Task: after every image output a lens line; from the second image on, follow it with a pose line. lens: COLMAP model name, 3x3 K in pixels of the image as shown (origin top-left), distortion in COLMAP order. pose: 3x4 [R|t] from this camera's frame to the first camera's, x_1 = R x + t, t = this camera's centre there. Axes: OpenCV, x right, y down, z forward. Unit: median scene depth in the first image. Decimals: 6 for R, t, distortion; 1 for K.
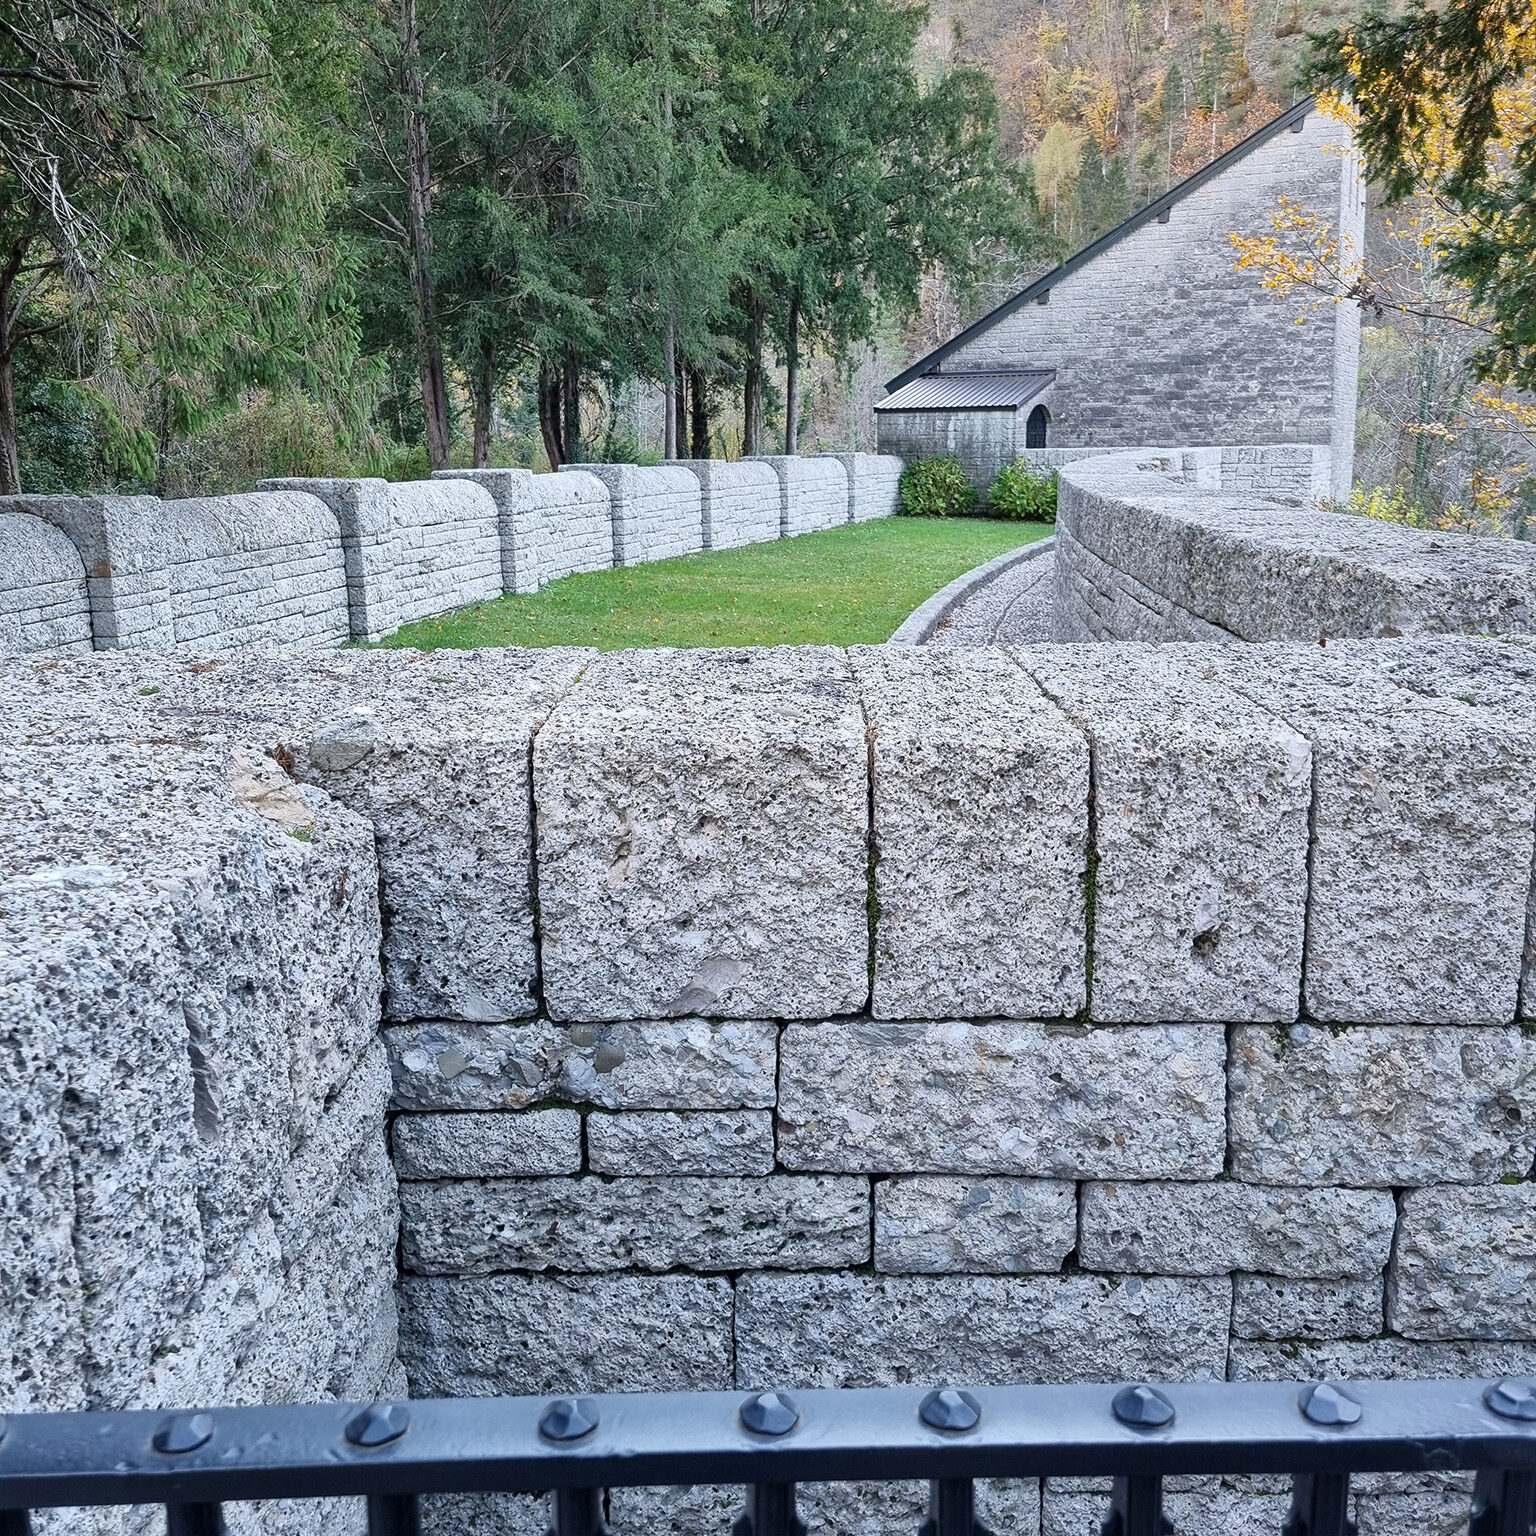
lens RADIAL K [[1551.1, 0, 763.7], [0, 1551.1, 761.2], [0, 0, 1]] dist [0.055616, -0.006964]
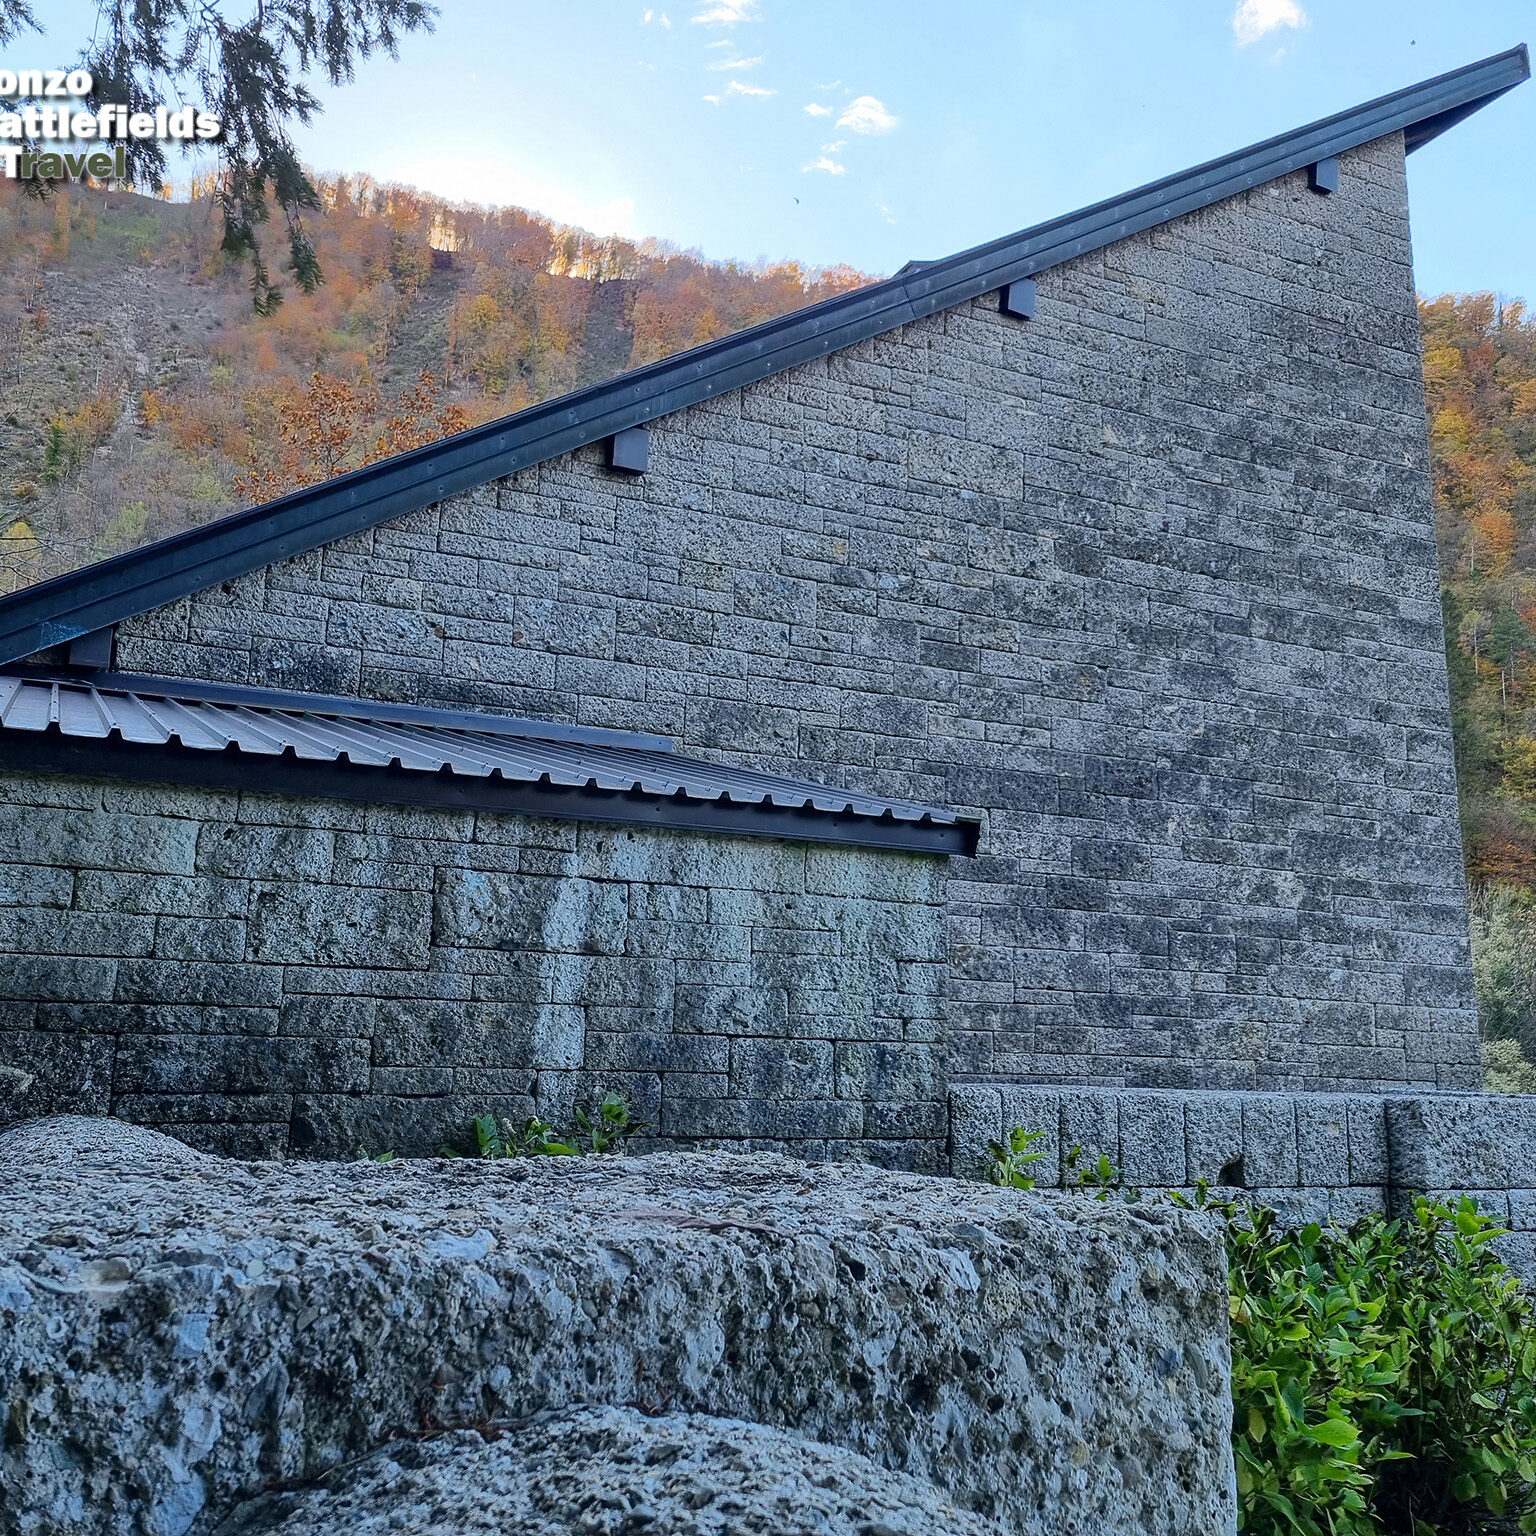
lens RADIAL K [[1551.1, 0, 763.7], [0, 1551.1, 761.2], [0, 0, 1]] dist [0.055616, -0.006964]
pose [[0.630968, 0.170221, 0.756904, 0.020787], [0.125427, 0.940415, -0.316049, -0.194781], [-0.765602, 0.294353, 0.572022, 0.967818]]
